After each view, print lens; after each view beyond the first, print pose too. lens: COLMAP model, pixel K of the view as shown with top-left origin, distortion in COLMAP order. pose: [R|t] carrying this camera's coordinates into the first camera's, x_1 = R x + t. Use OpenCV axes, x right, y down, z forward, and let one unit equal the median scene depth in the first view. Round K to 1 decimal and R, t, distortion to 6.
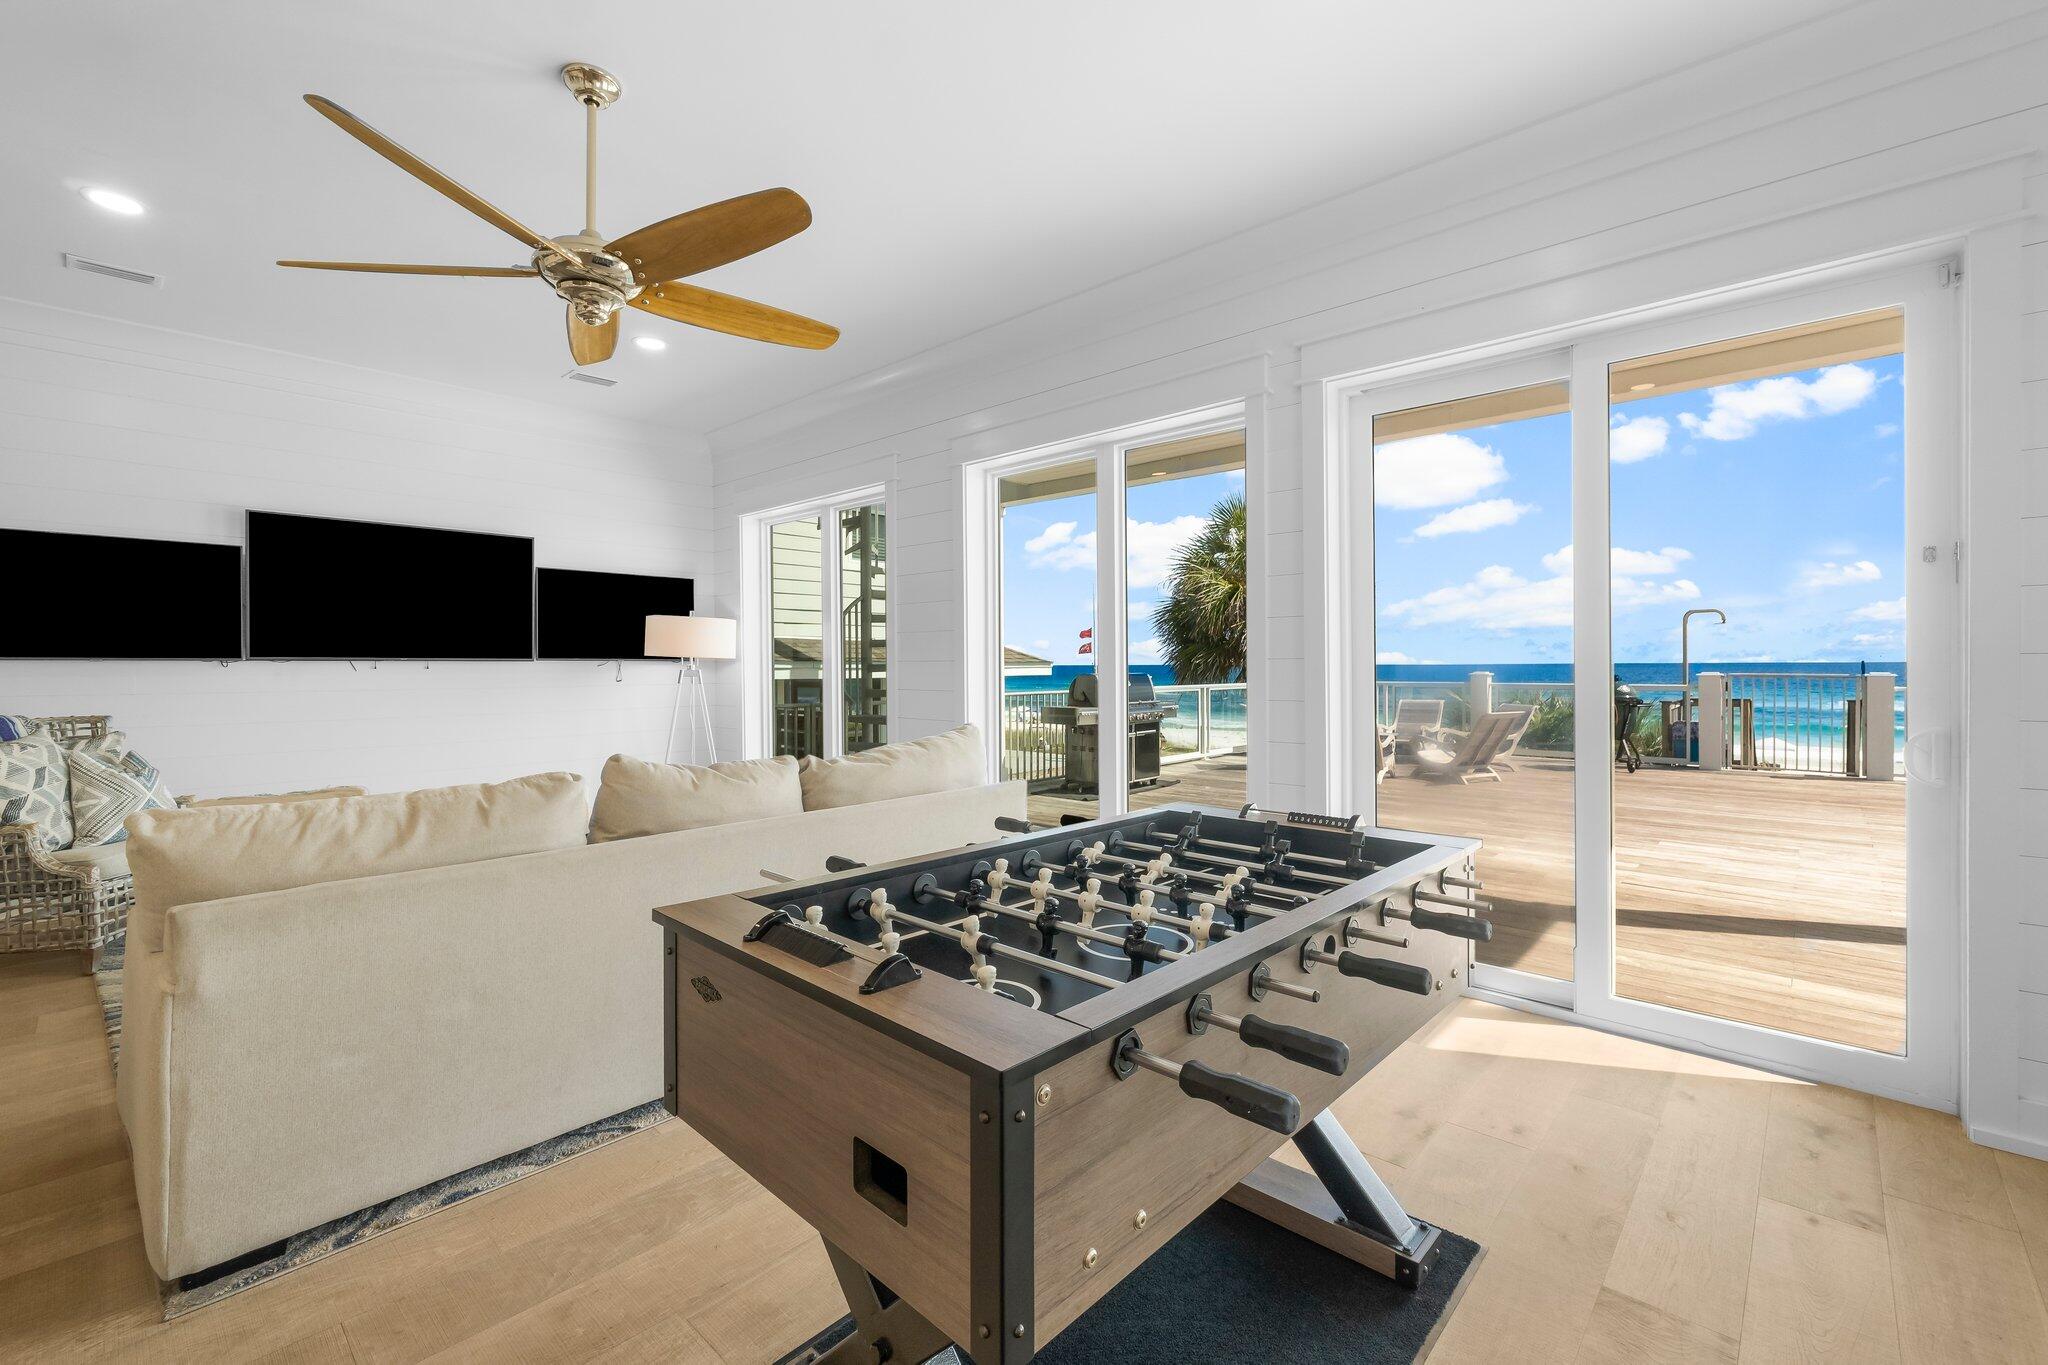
lens RADIAL K [[868.0, 0, 1028.3], [0, 868.0, 678.5], [0, 0, 1]] dist [-0.007449, 0.000647]
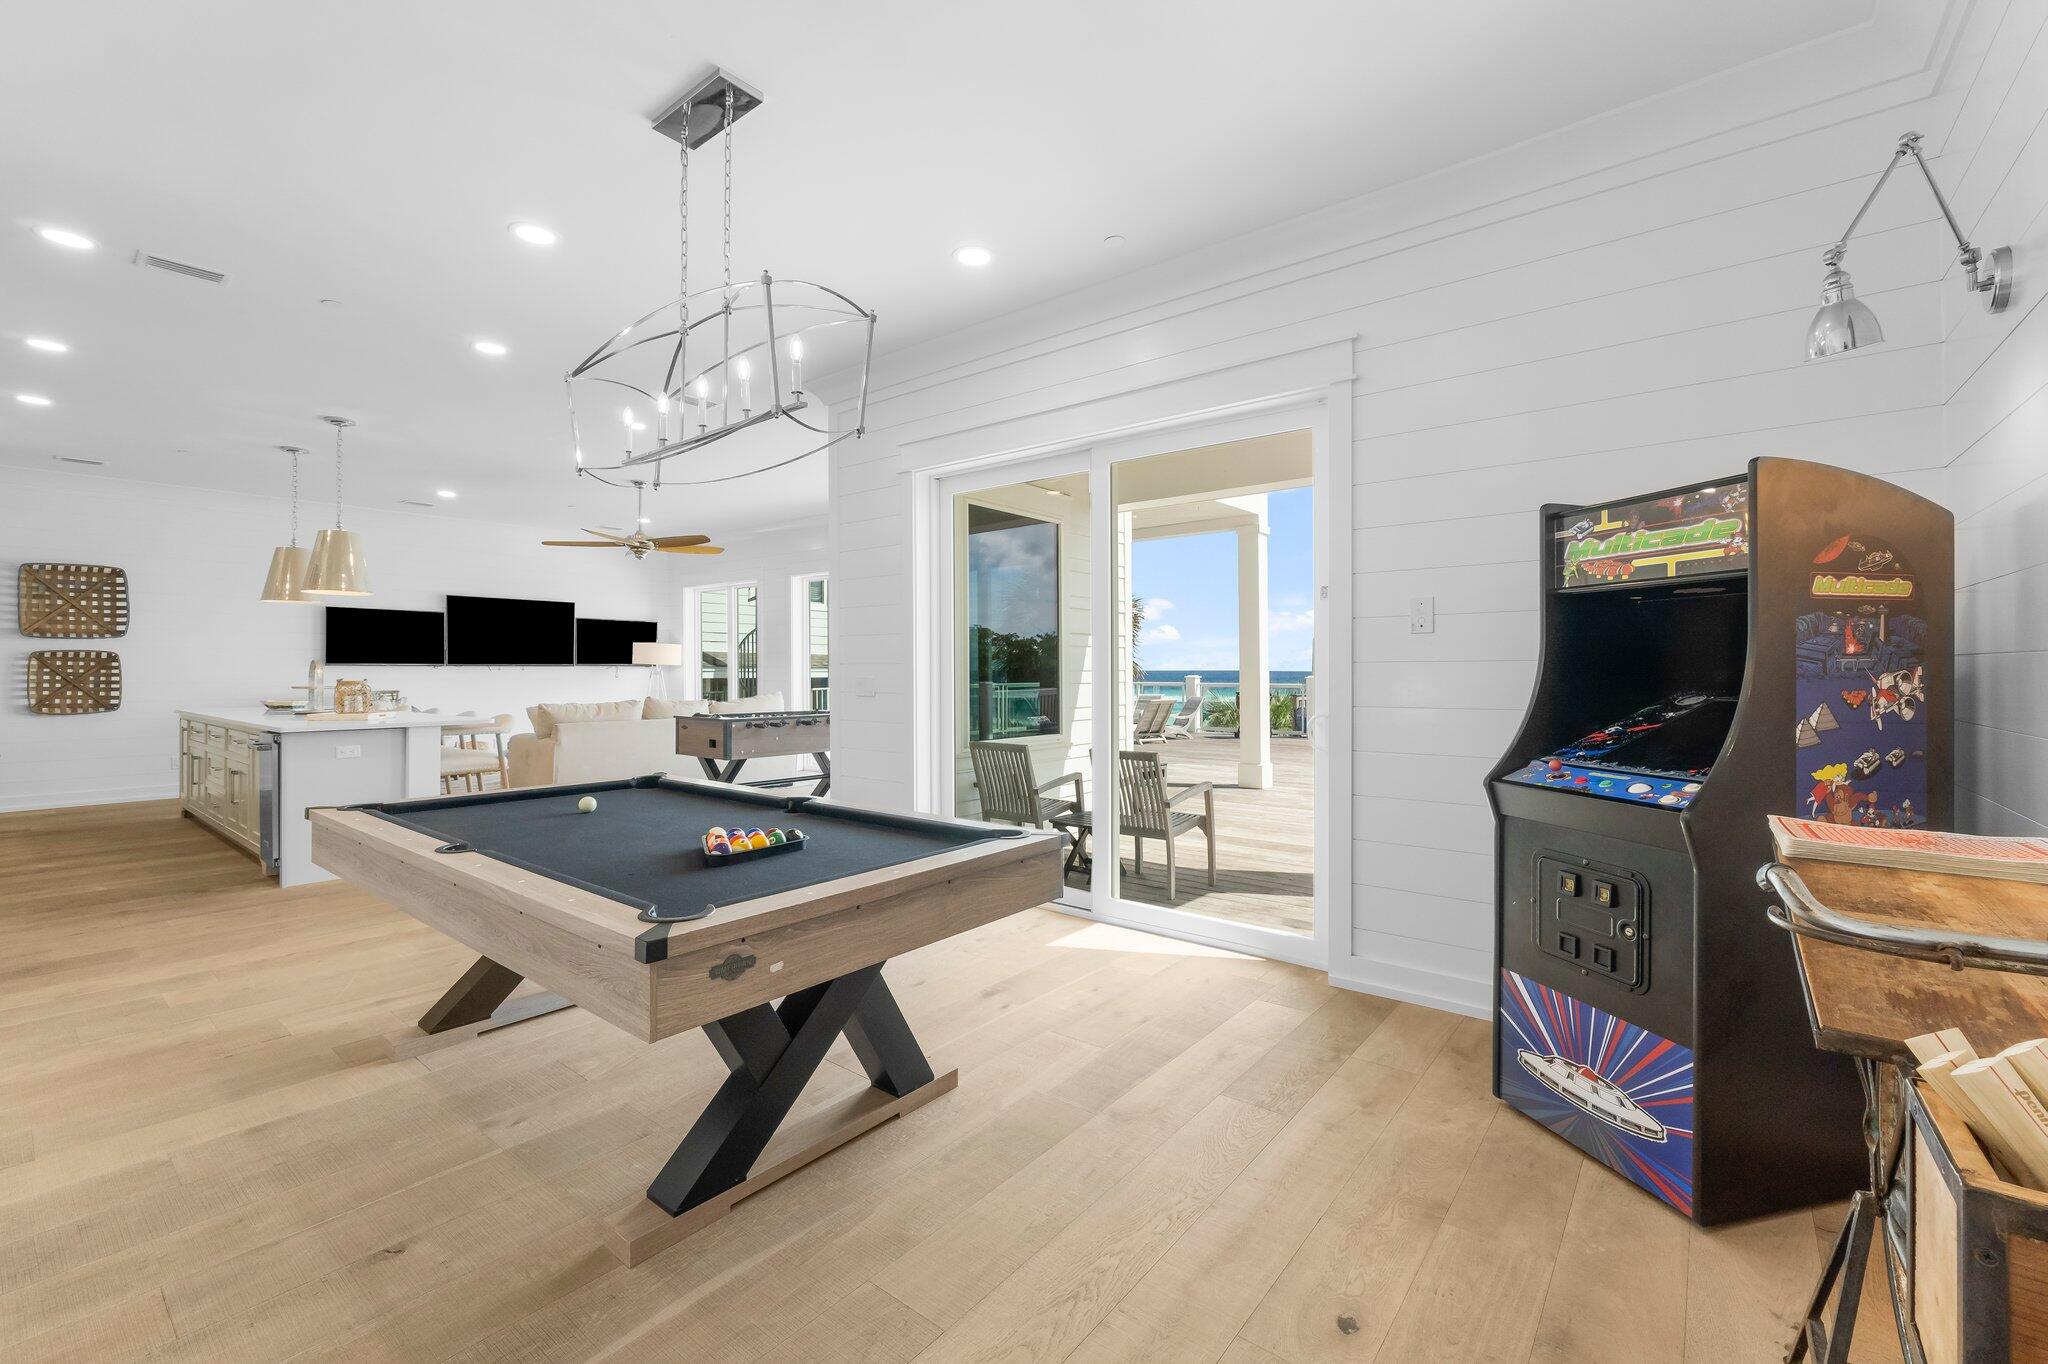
lens RADIAL K [[868.0, 0, 1028.3], [0, 868.0, 678.0], [0, 0, 1]] dist [-0.007449, 0.000647]
pose [[0.997598, 0.003507, 0.069182, 0.302501], [-0.003090, 0.999976, -0.006127, 0.014600], [-0.069202, 0.005898, 0.997585, -0.980828]]
